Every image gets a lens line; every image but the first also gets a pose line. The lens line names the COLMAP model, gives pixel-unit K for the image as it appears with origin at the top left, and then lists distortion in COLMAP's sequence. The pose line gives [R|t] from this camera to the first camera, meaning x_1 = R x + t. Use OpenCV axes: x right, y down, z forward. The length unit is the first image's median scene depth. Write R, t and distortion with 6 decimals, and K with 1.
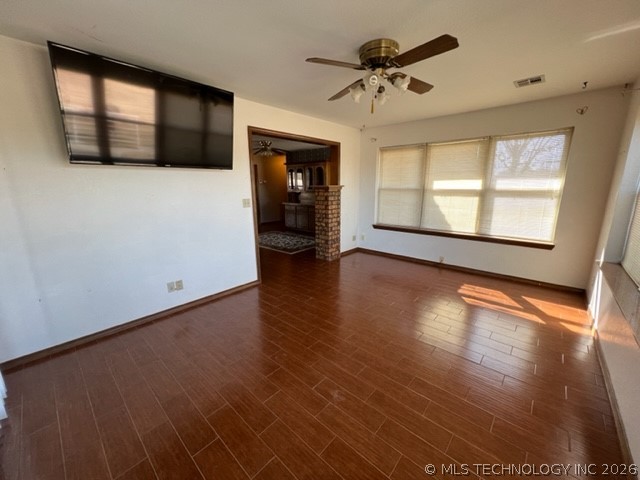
lens RADIAL K [[256.2, 0, 320.5], [0, 256.2, 238.5], [0, 0, 1]] dist [-0.001362, -0.000411]
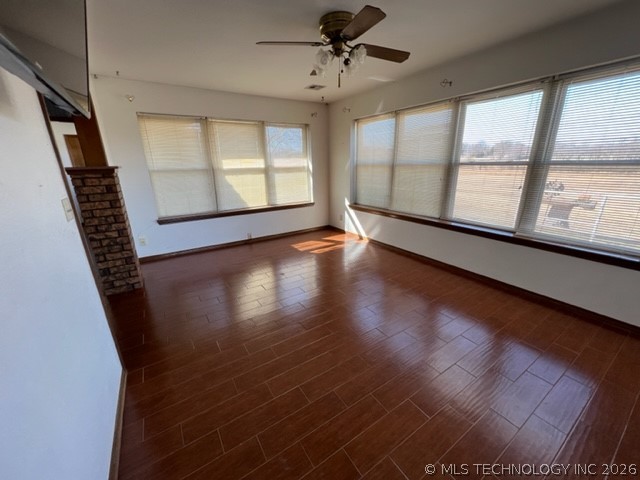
lens RADIAL K [[256.2, 0, 320.6], [0, 256.2, 239.4], [0, 0, 1]] dist [-0.001362, -0.000411]
pose [[0.259091, -0.276131, 0.925540, -0.451528], [0.216537, 0.950475, 0.222954, -0.078443], [-0.941267, 0.142649, 0.306052, 0.417038]]
